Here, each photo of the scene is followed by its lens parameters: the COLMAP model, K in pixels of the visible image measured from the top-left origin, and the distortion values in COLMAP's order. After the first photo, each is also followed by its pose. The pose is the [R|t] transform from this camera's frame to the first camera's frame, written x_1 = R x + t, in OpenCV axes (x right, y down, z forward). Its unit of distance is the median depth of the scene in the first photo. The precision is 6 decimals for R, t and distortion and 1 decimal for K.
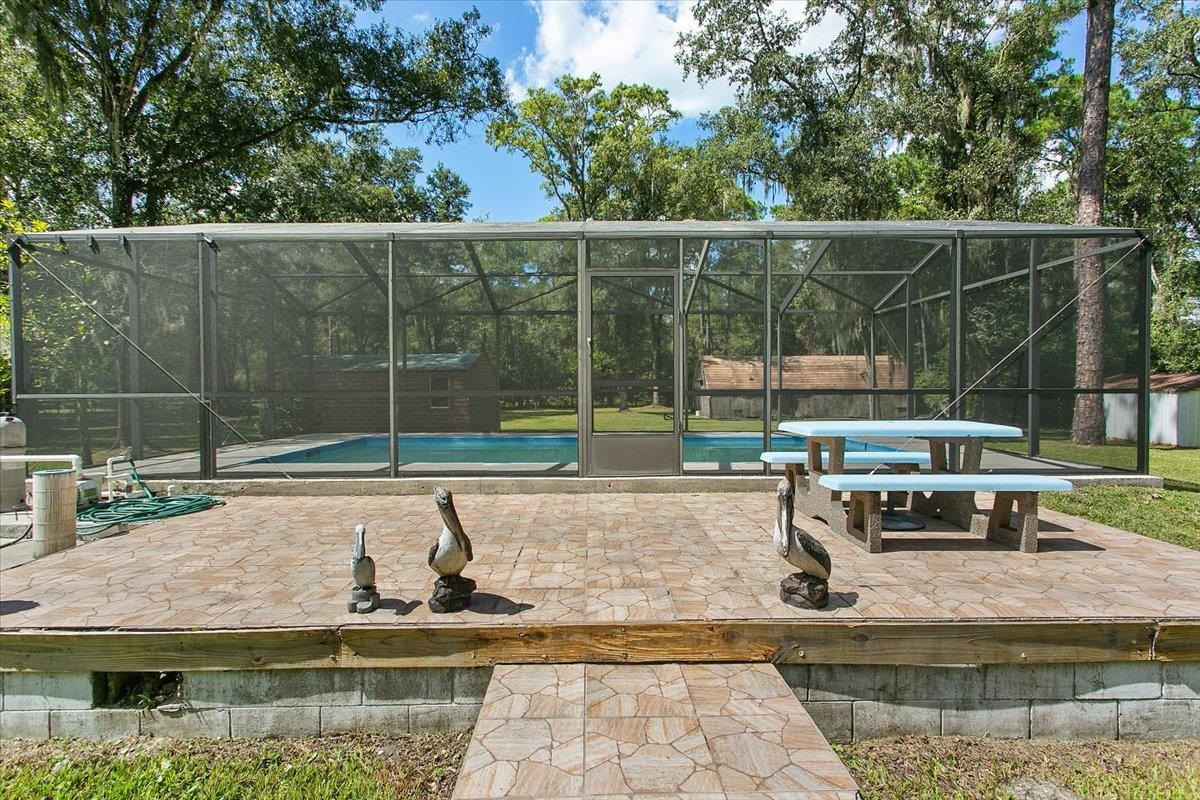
lens RADIAL K [[578.2, 0, 601.7], [0, 578.2, 395.3], [0, 0, 1]] dist [0.001365, 0.000647]
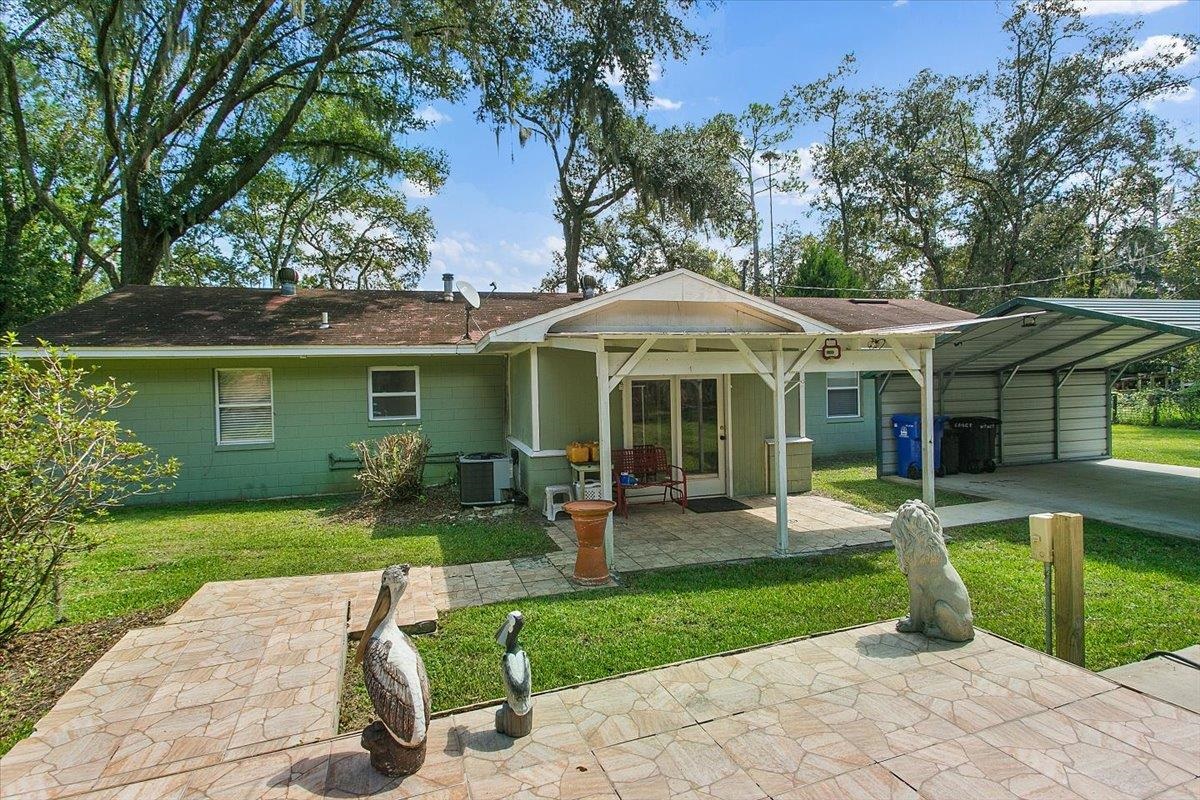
lens RADIAL K [[578.2, 0, 601.7], [0, 578.2, 395.3], [0, 0, 1]] dist [0.001365, 0.000647]
pose [[-0.939083, 0.031931, -0.342205, -0.265374], [0.024936, 0.999381, 0.024822, -0.094820], [0.342786, 0.014777, -0.939297, 1.754596]]
